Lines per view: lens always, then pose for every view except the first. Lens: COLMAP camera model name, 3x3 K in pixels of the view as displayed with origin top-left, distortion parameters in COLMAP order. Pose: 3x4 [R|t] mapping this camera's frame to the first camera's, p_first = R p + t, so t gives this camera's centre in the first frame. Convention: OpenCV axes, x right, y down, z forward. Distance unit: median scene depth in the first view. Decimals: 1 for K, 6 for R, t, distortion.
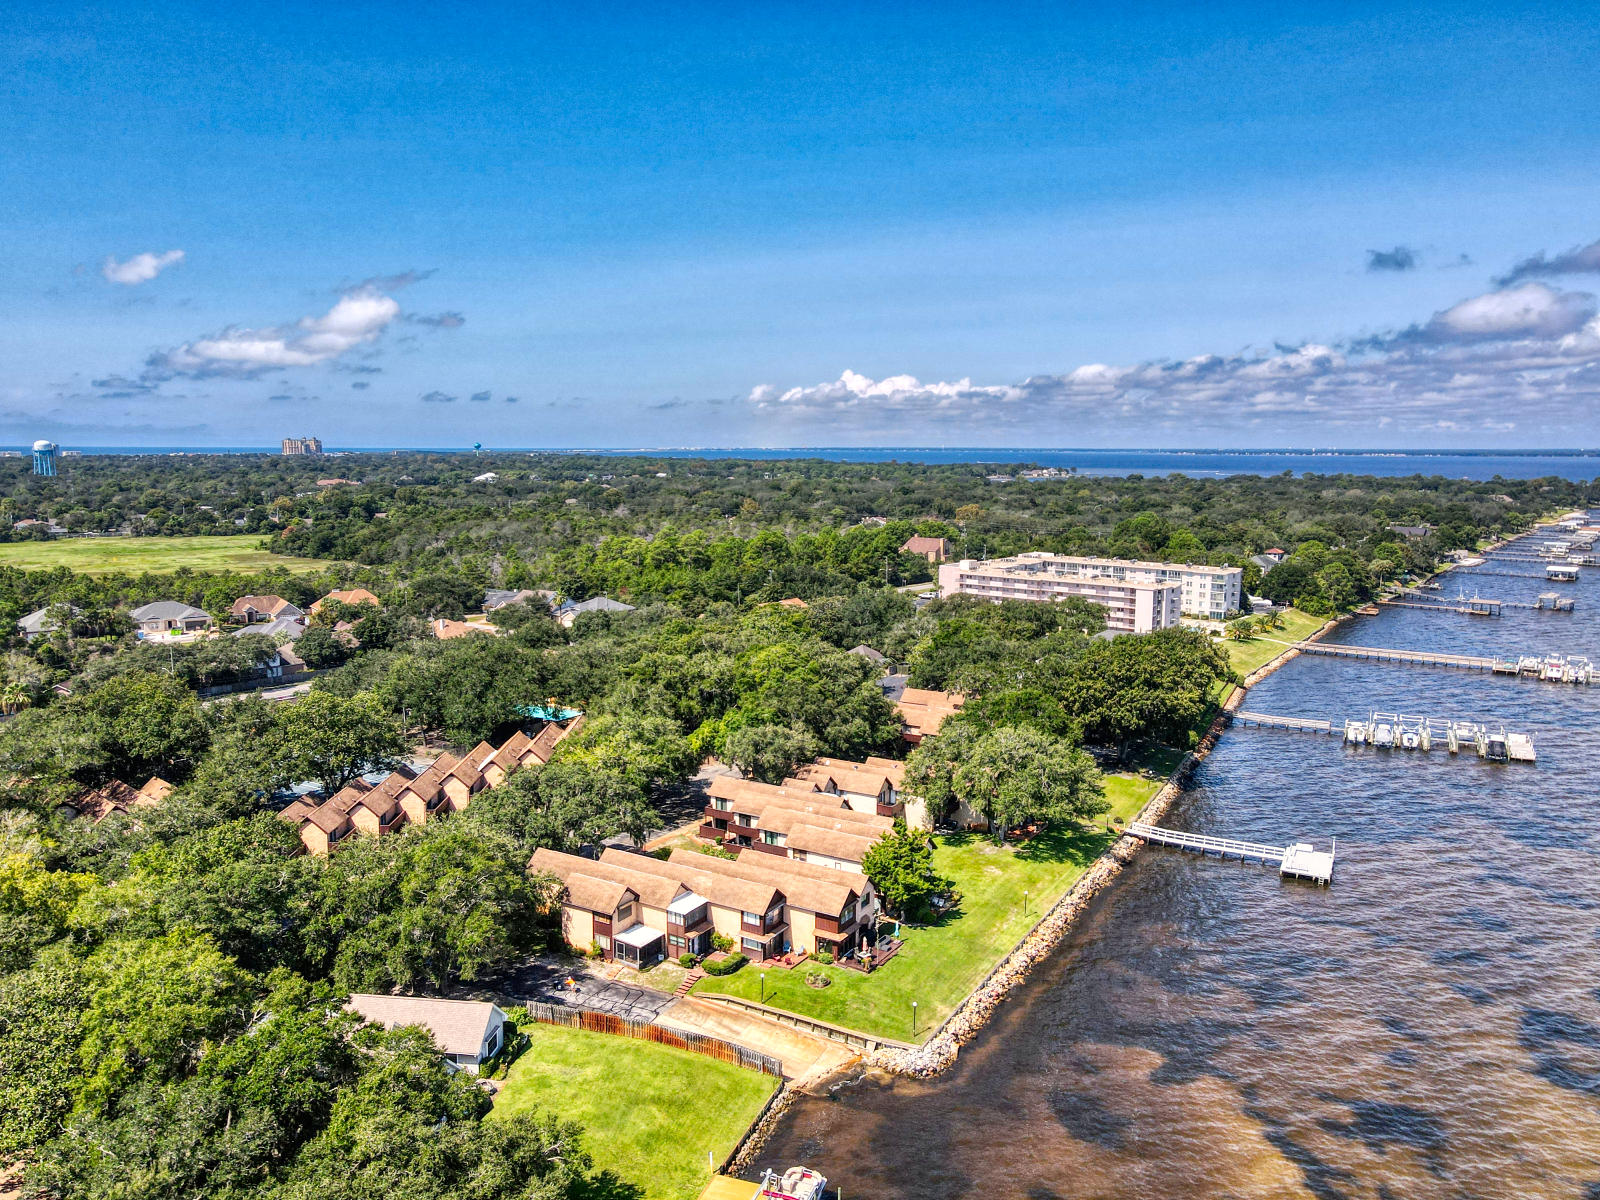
lens RADIAL K [[1159.8, 0, 811.6], [0, 1159.8, 597.1], [0, 0, 1]] dist [0.003787, 0.000927]
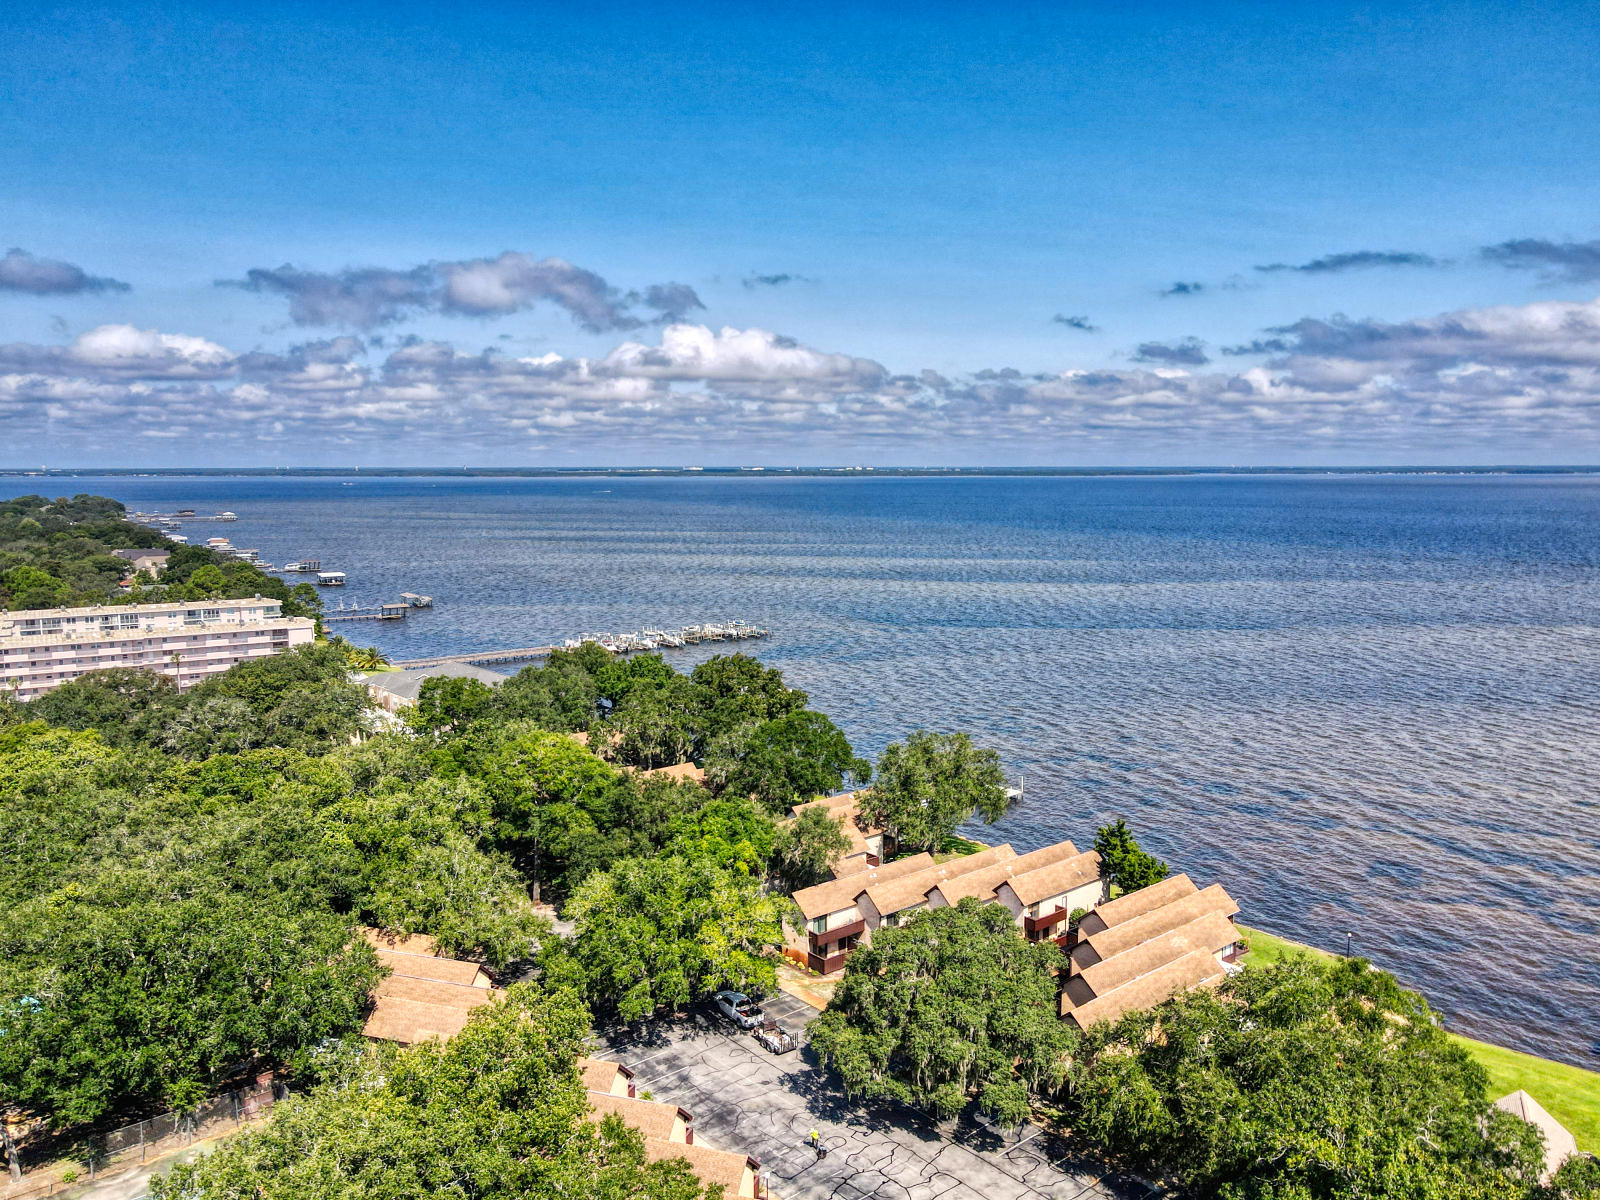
lens RADIAL K [[1159.8, 0, 811.6], [0, 1159.8, 597.1], [0, 0, 1]] dist [0.003787, 0.000927]
pose [[0.318612, -0.110862, 0.941380, -0.261471], [0.125892, 0.989288, 0.073896, -0.029969], [-0.939488, 0.094968, 0.329156, 0.245639]]
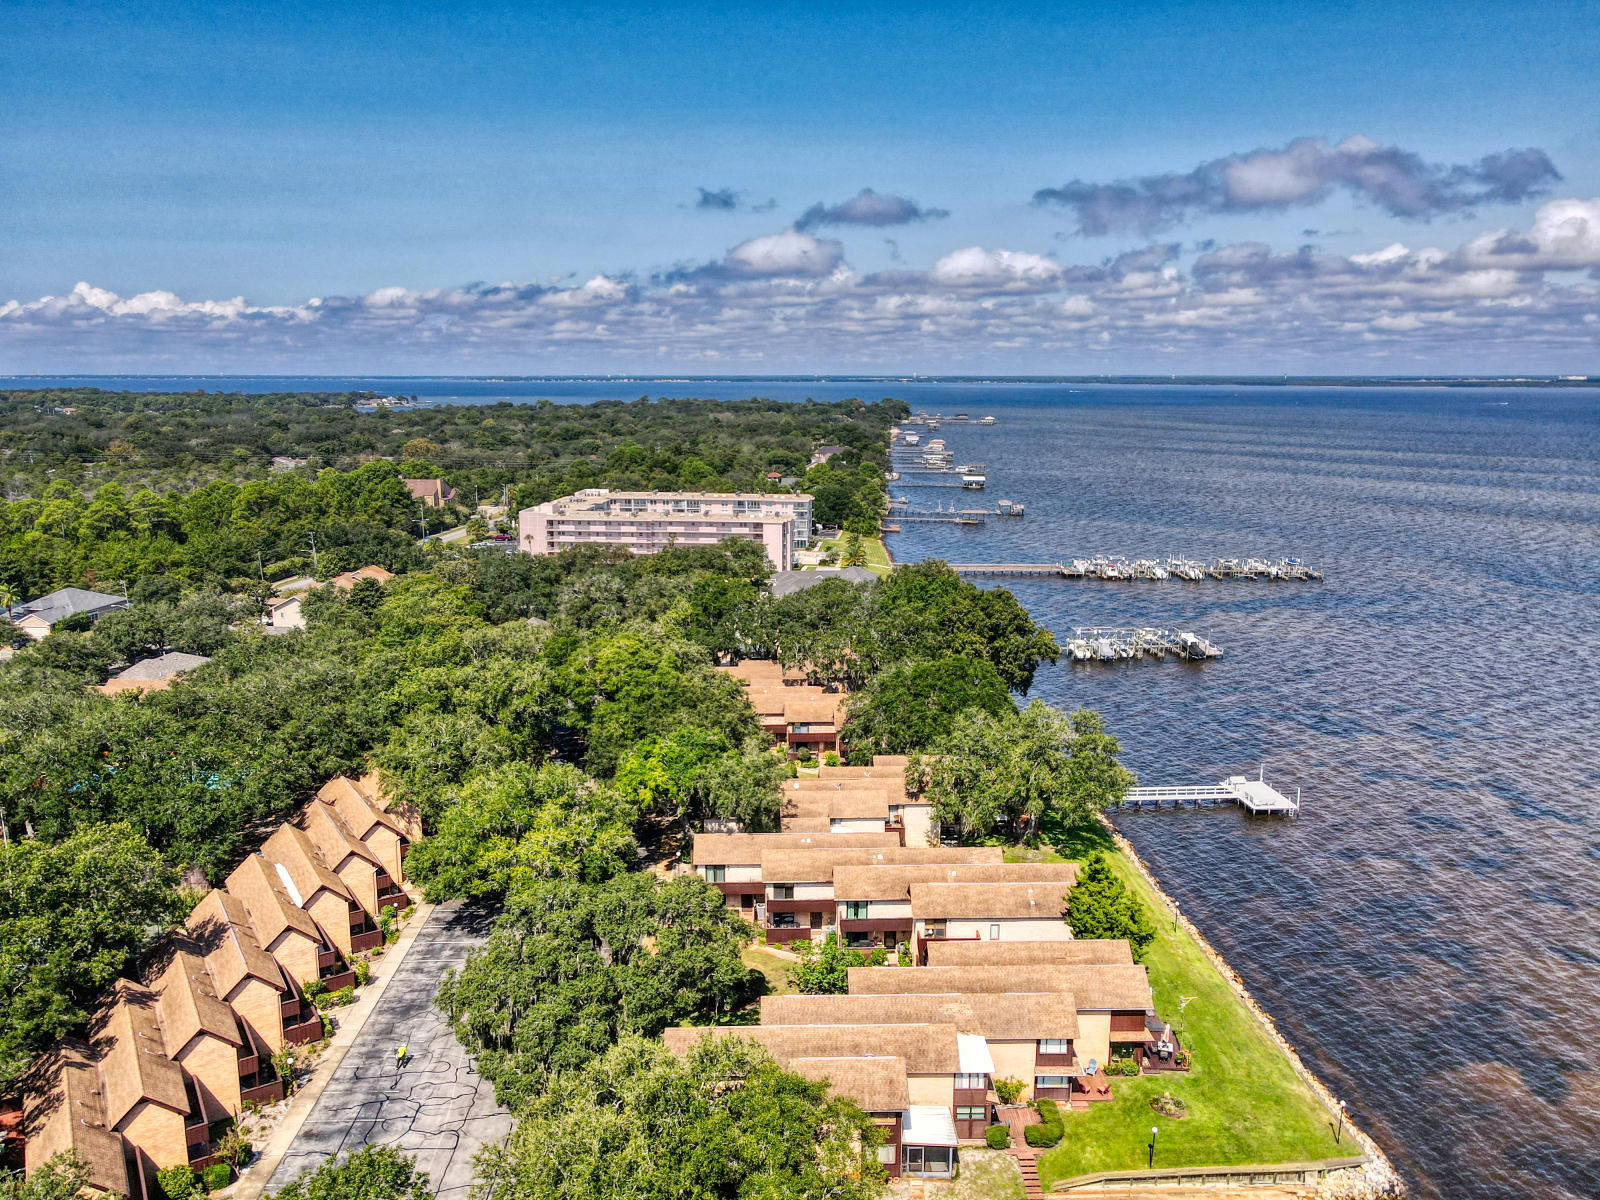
lens RADIAL K [[1167.9, 0, 800.1], [0, 1167.9, 576.0], [0, 0, 1]] dist [0.008991, 0.005568]
pose [[0.842517, -0.094404, 0.530333, -0.133773], [0.071892, 0.995422, 0.062983, -0.014761], [-0.533851, -0.014938, 0.845447, 0.126041]]
